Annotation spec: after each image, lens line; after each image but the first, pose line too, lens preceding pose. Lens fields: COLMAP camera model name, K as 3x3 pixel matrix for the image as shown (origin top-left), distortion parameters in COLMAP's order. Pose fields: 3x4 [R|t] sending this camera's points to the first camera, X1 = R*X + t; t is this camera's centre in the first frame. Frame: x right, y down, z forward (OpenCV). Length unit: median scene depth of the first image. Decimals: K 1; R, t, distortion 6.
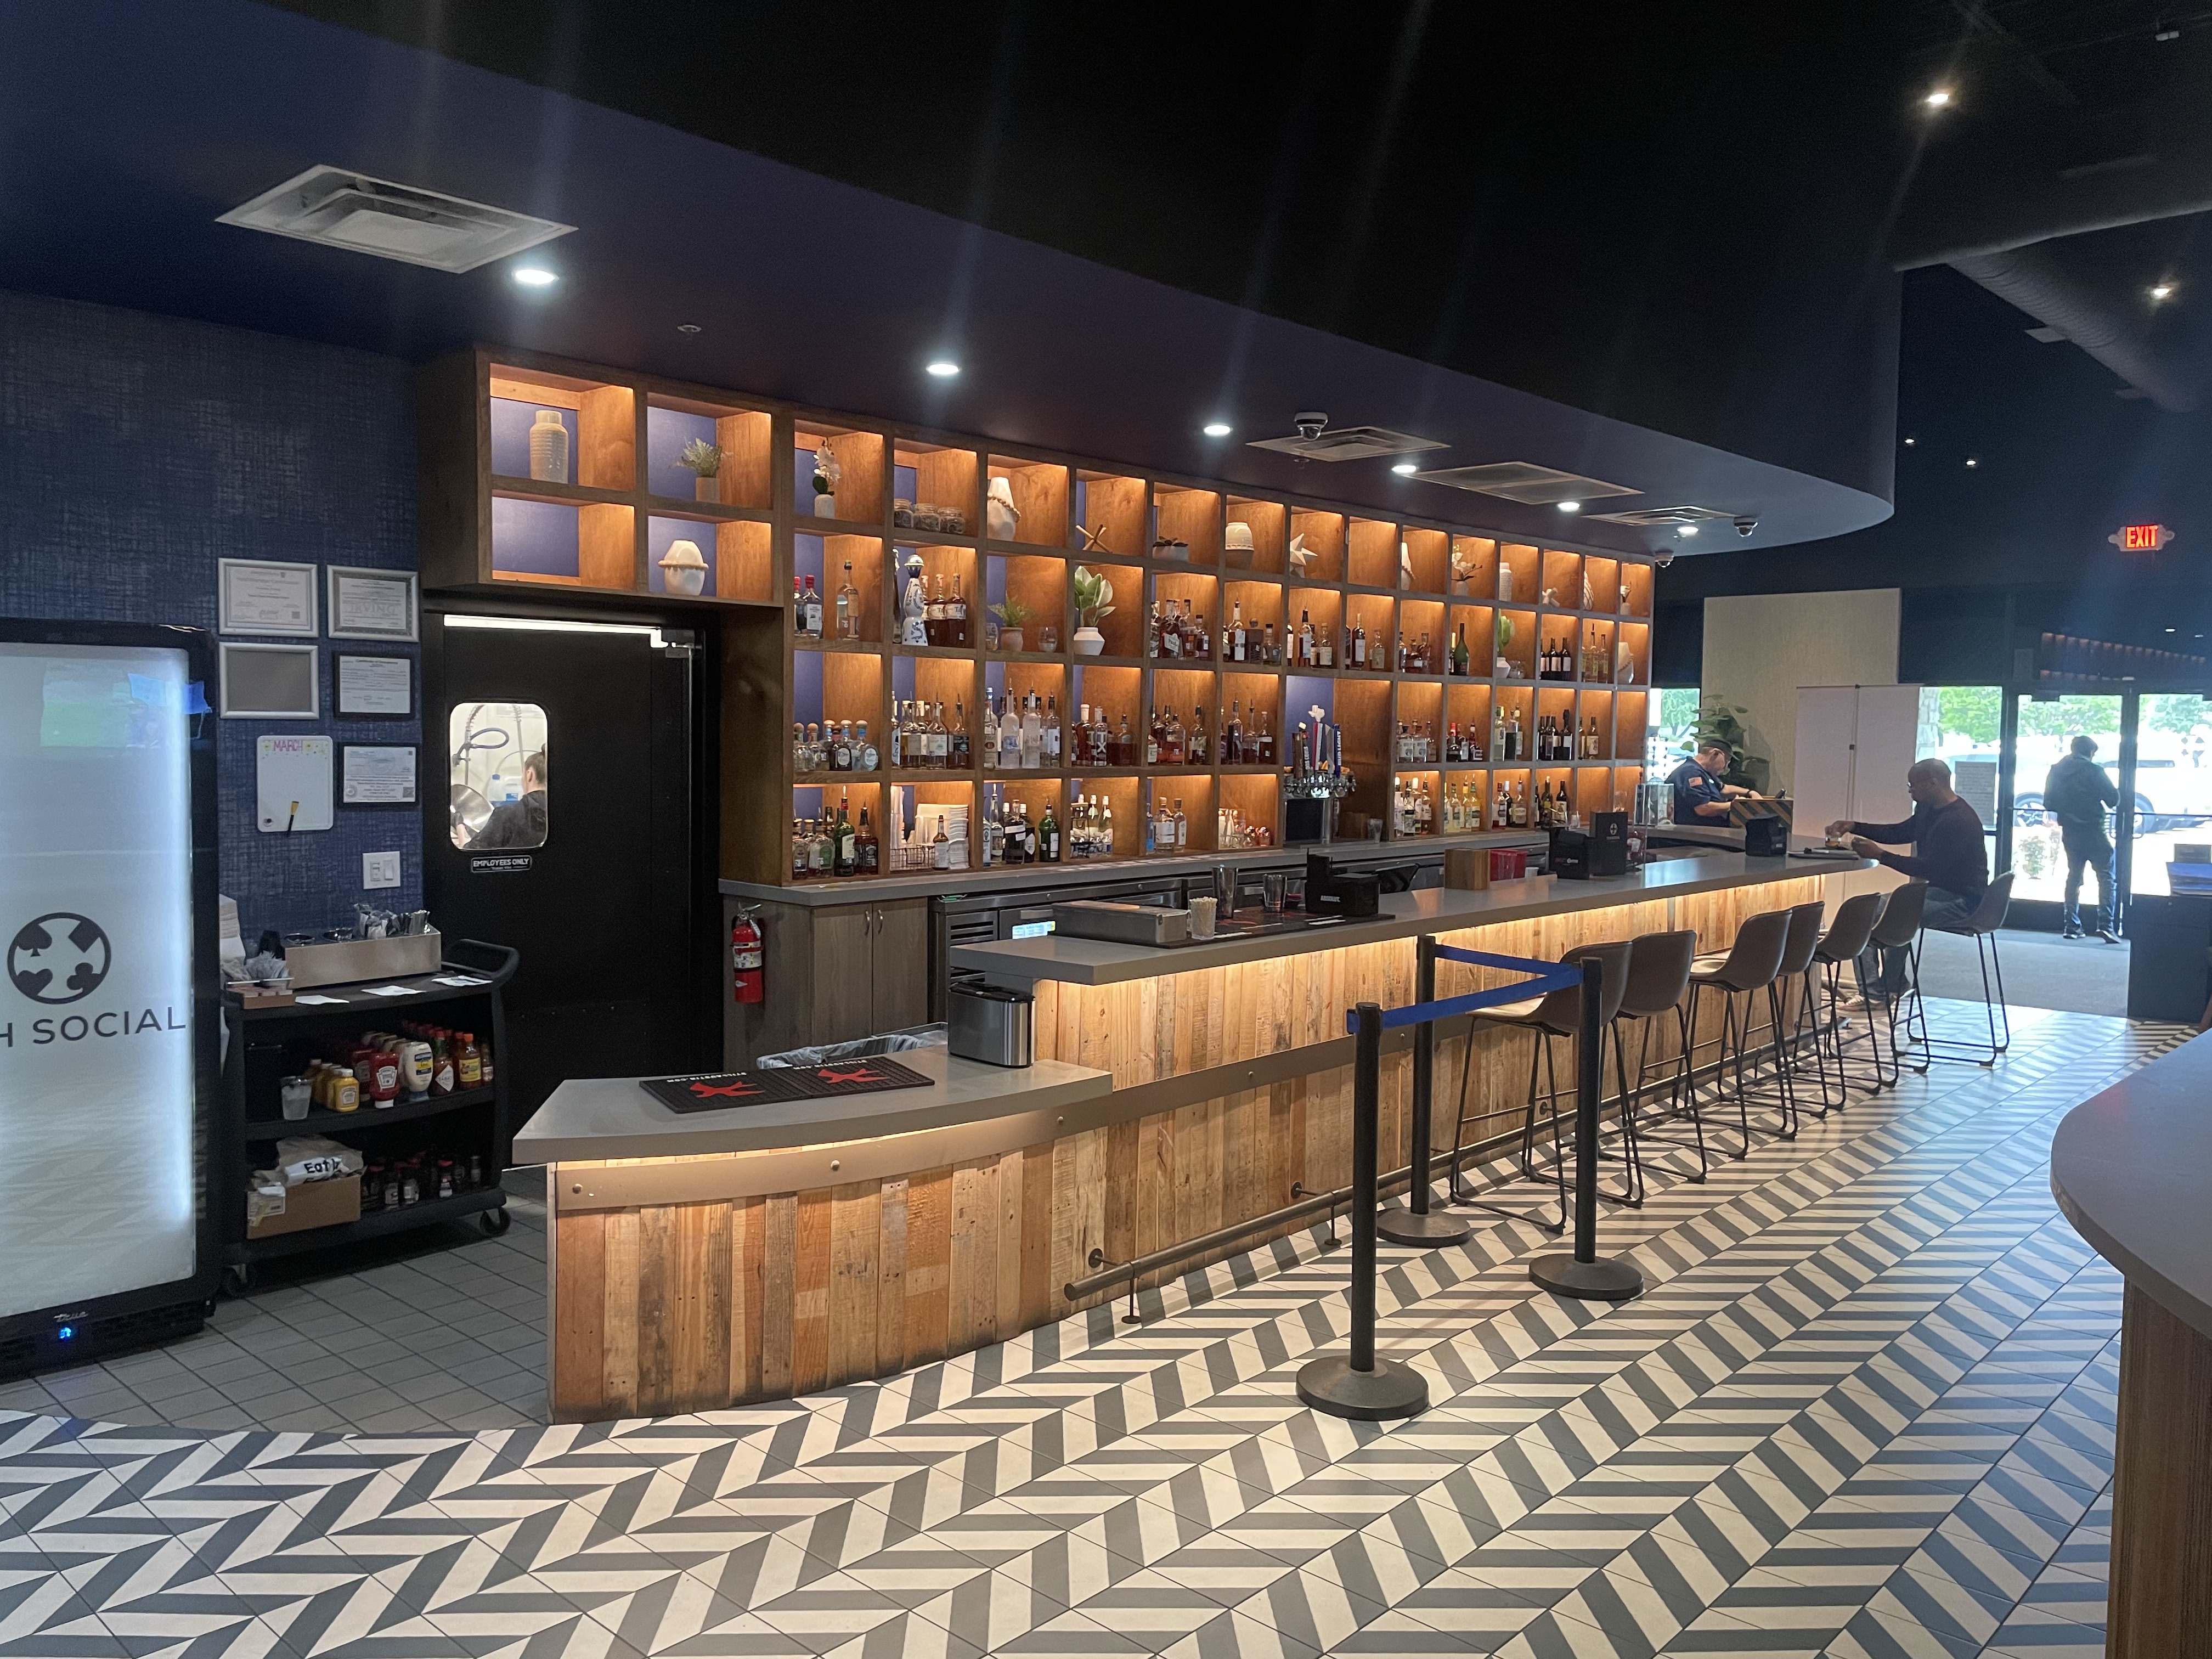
lens RADIAL K [[1655.3, 0, 1100.8], [0, 1655.3, 824.3], [0, 0, 1]] dist [0.070787, -0.077121]
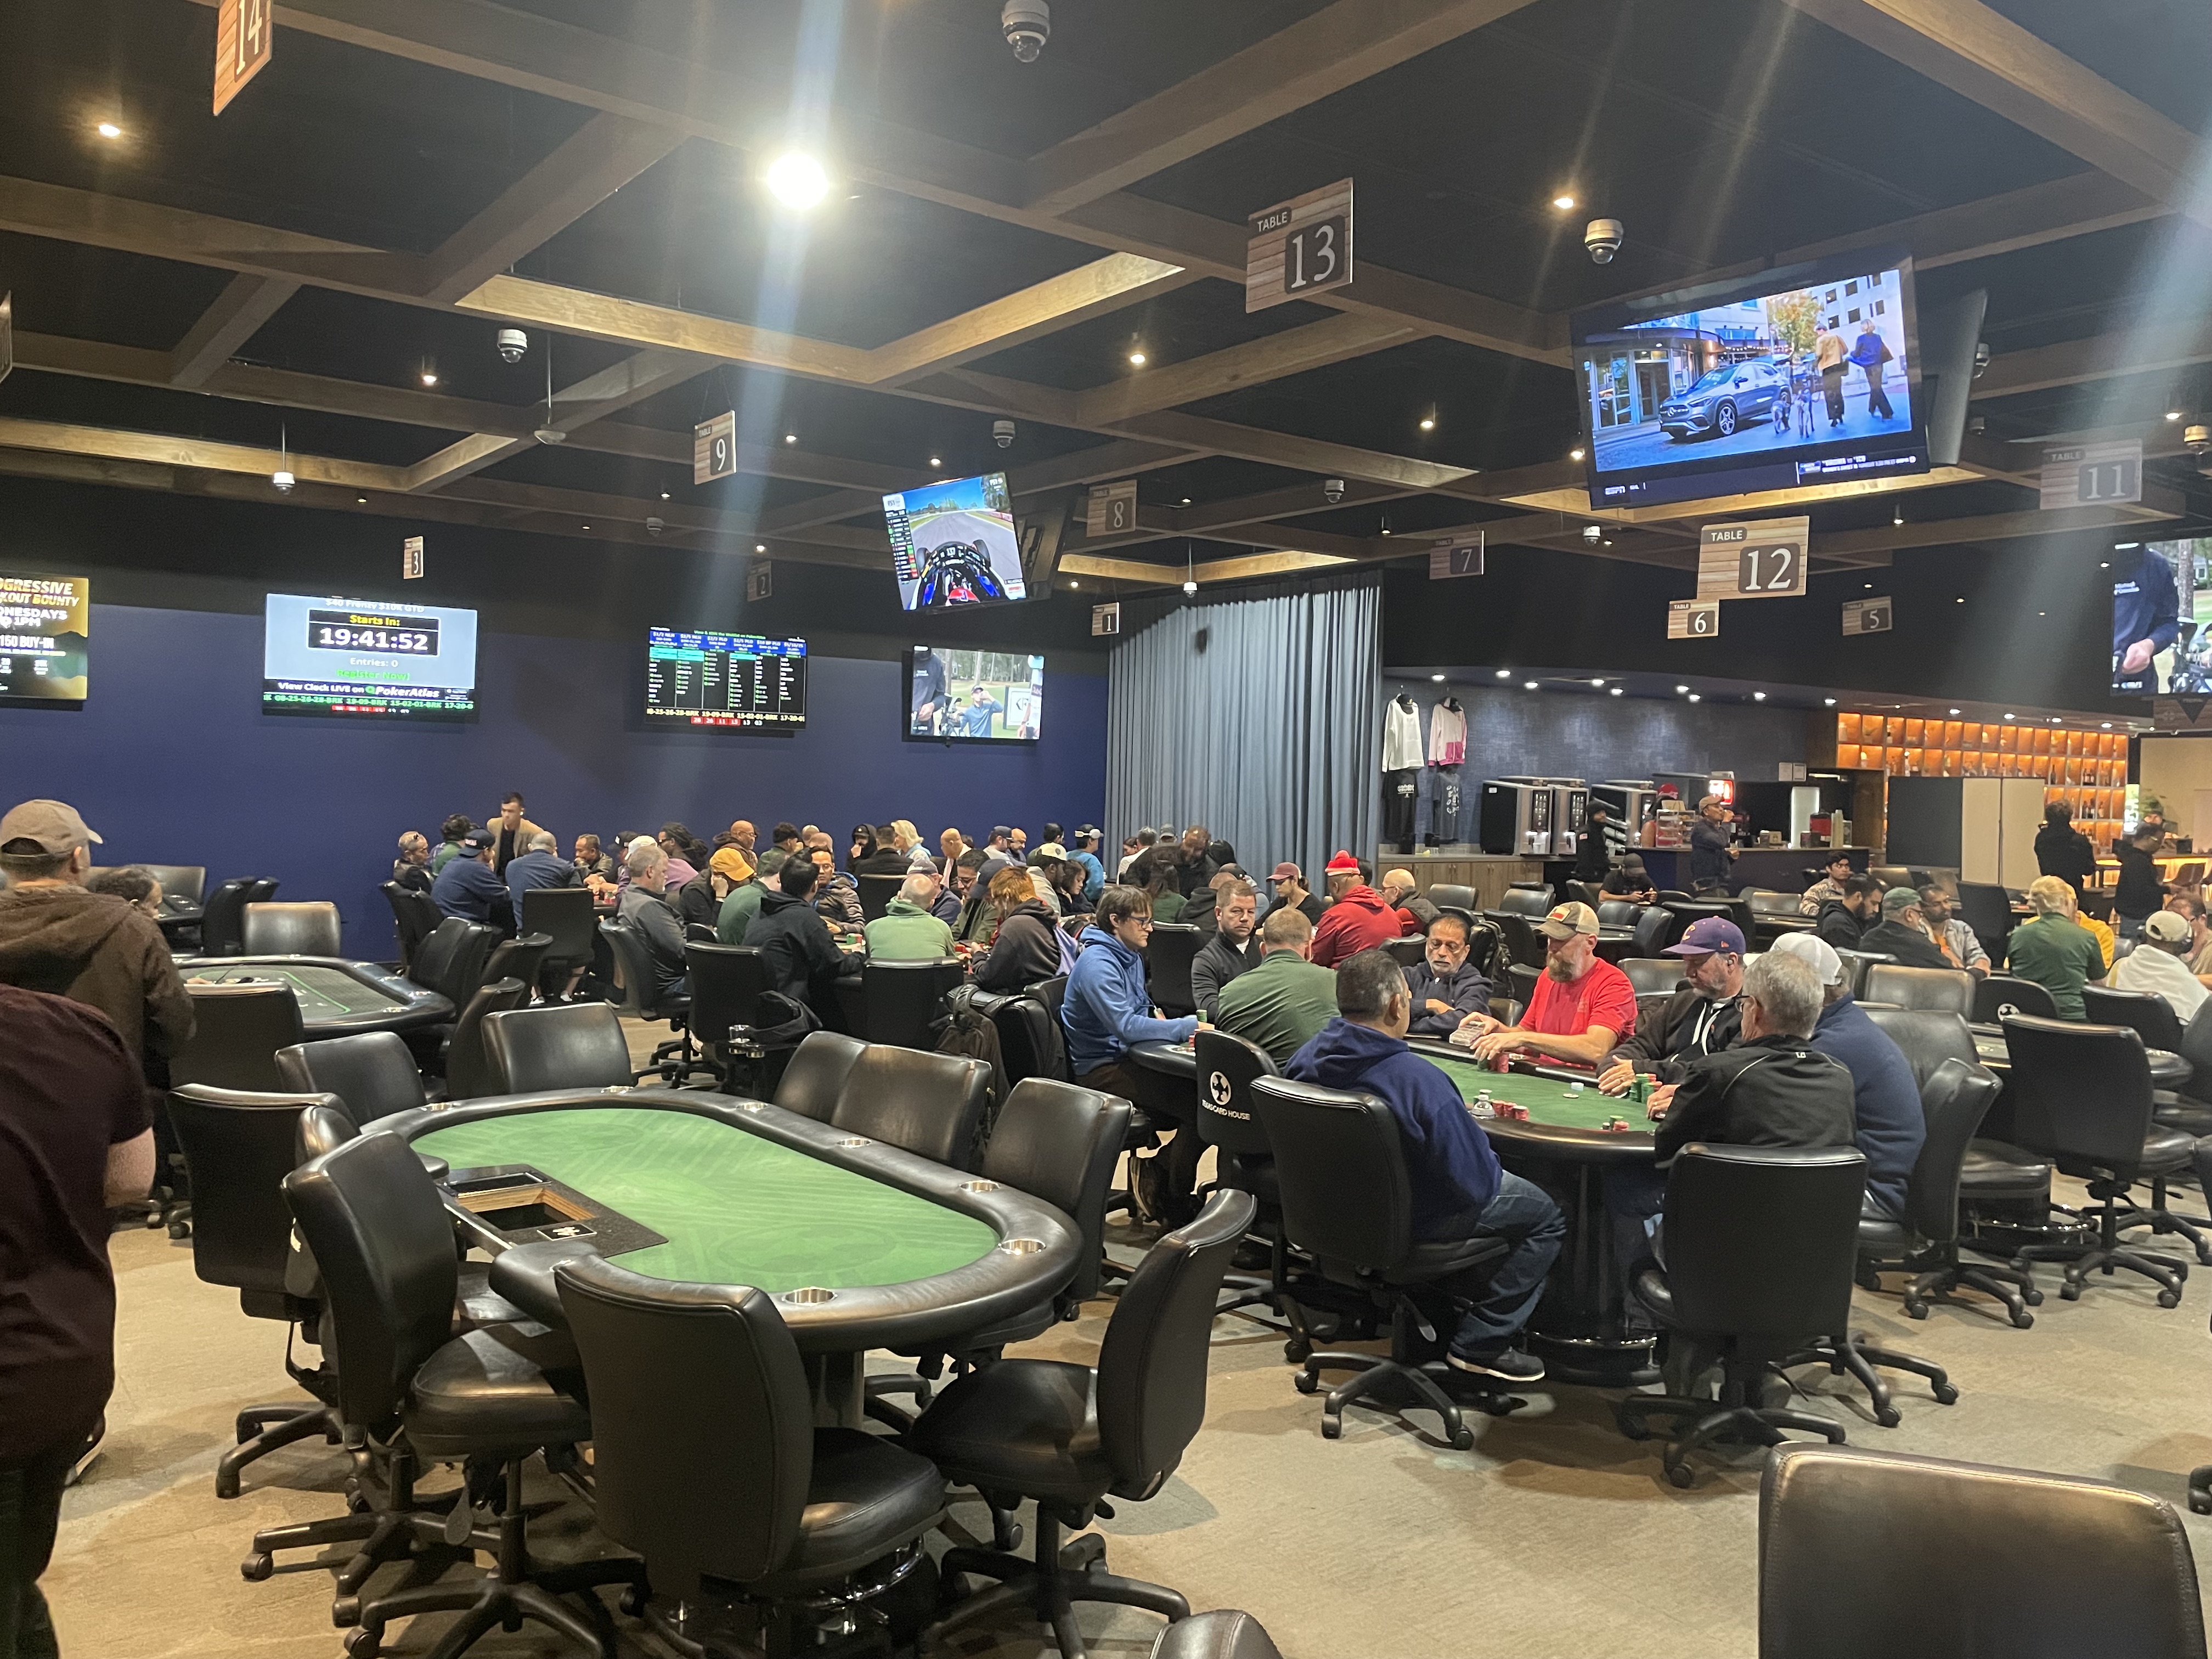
lens RADIAL K [[1655.3, 0, 1118.0], [0, 1655.3, 816.8], [0, 0, 1]] dist [0.070787, -0.077121]
pose [[0.986178, 0.005511, -0.165598, -1.571699], [-0.013427, 0.998818, -0.046722, 0.203518], [0.165145, 0.048300, 0.985086, -3.608394]]
